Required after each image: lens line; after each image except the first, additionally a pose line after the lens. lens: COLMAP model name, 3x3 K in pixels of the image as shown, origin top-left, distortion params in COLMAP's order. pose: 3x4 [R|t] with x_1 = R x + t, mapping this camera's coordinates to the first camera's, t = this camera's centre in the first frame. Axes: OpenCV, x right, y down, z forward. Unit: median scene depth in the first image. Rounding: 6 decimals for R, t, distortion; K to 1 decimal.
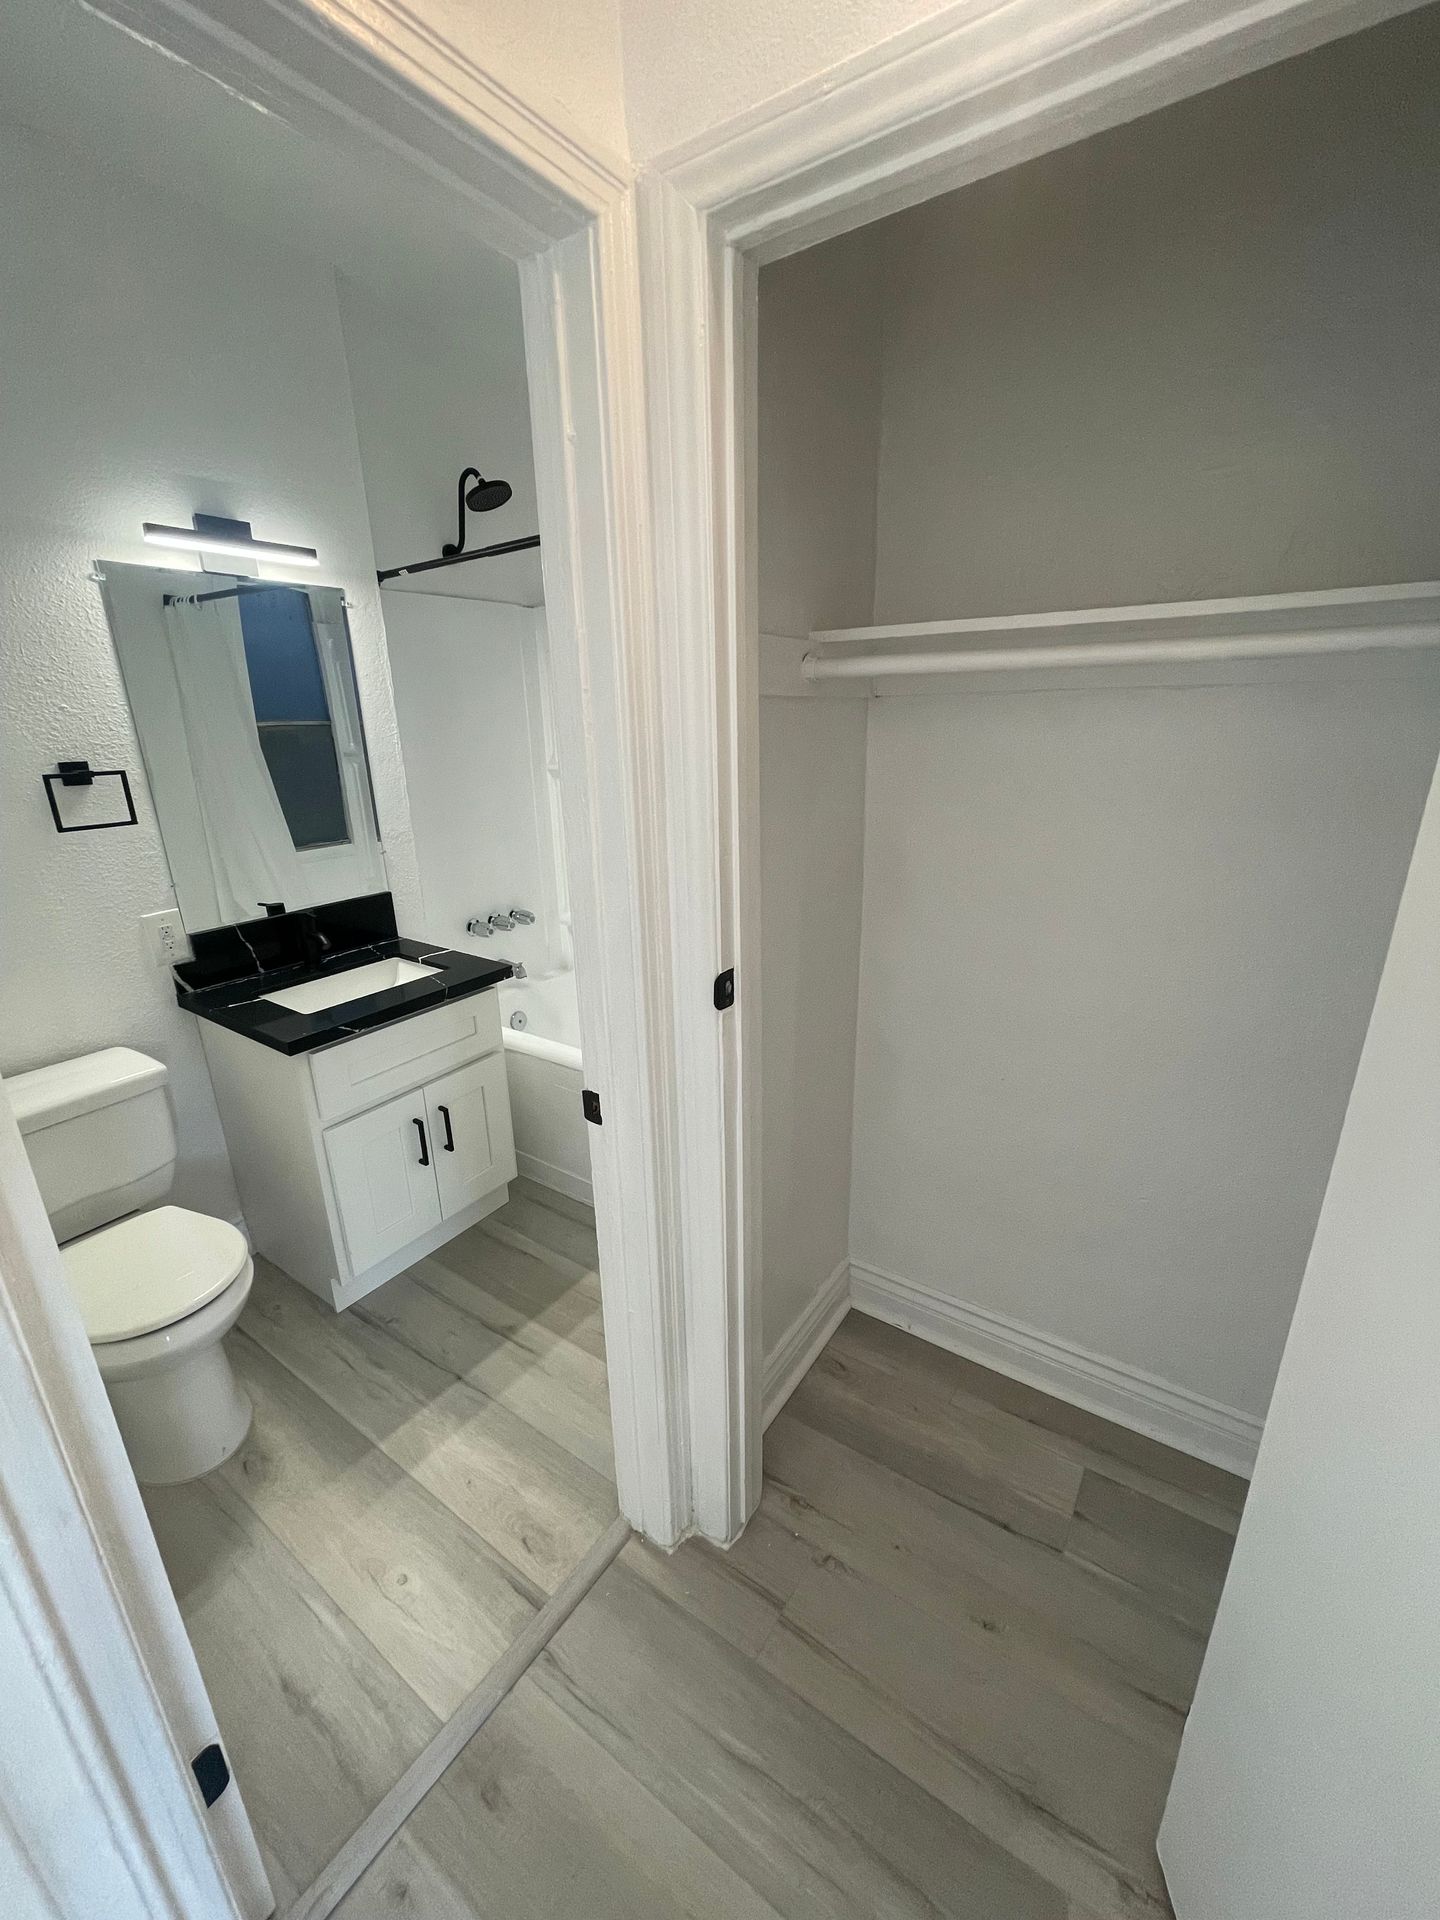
lens RADIAL K [[772.4, 0, 722.0], [0, 772.4, 958.8], [0, 0, 1]] dist [-0.003718, -0.000184]
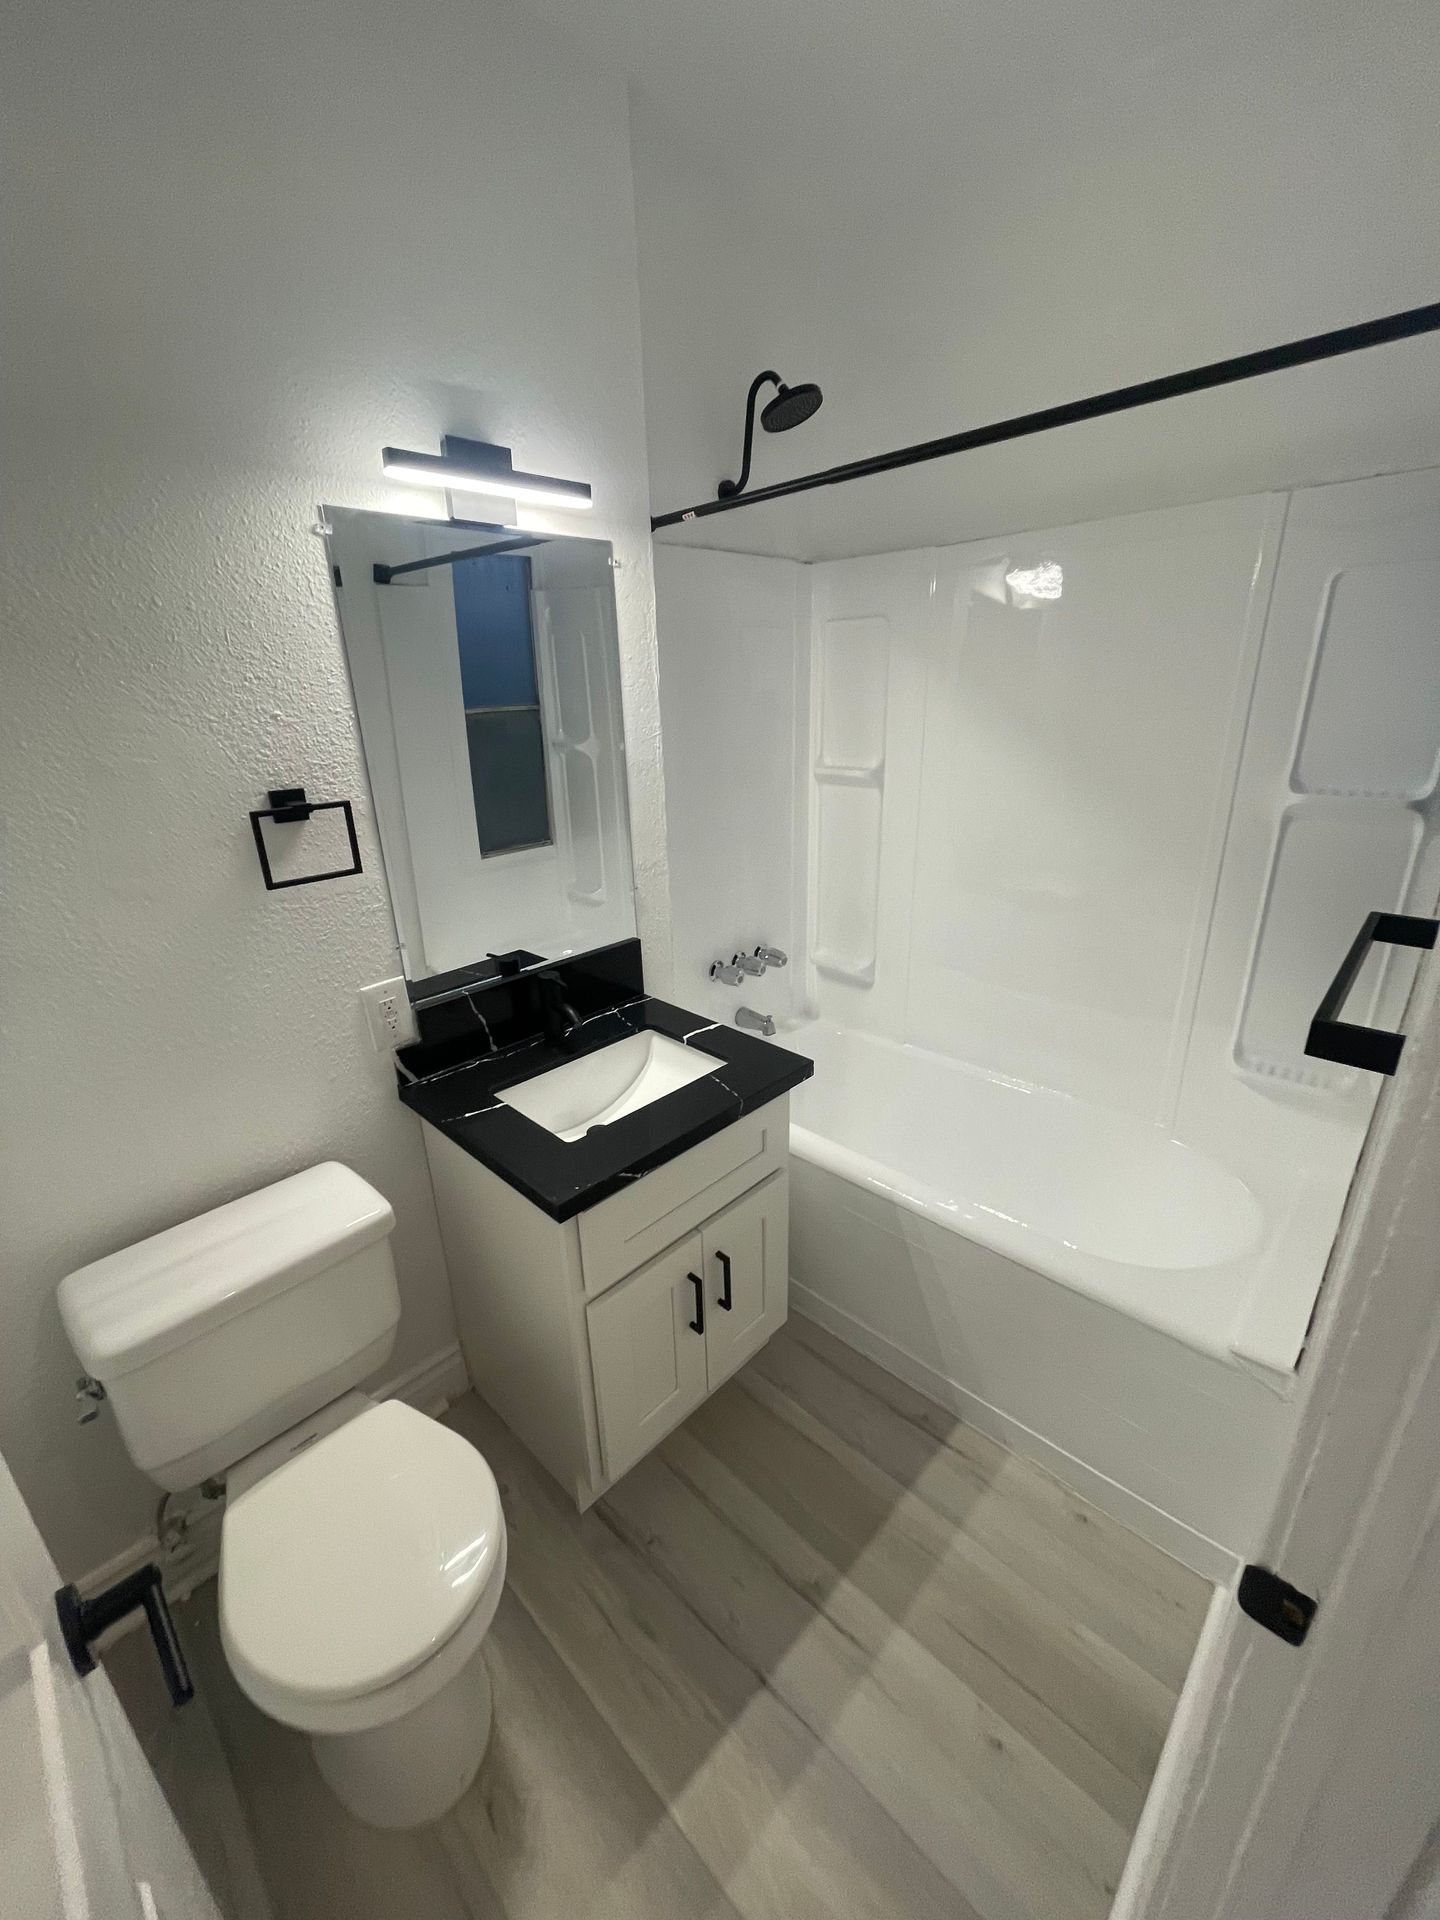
lens RADIAL K [[772.4, 0, 722.0], [0, 772.4, 958.8], [0, 0, 1]] dist [-0.003718, -0.000184]
pose [[0.986042, 0.052416, -0.158028, -0.268002], [-0.045643, 0.997889, 0.046189, -0.127853], [0.160116, -0.038332, 0.986354, 0.291200]]
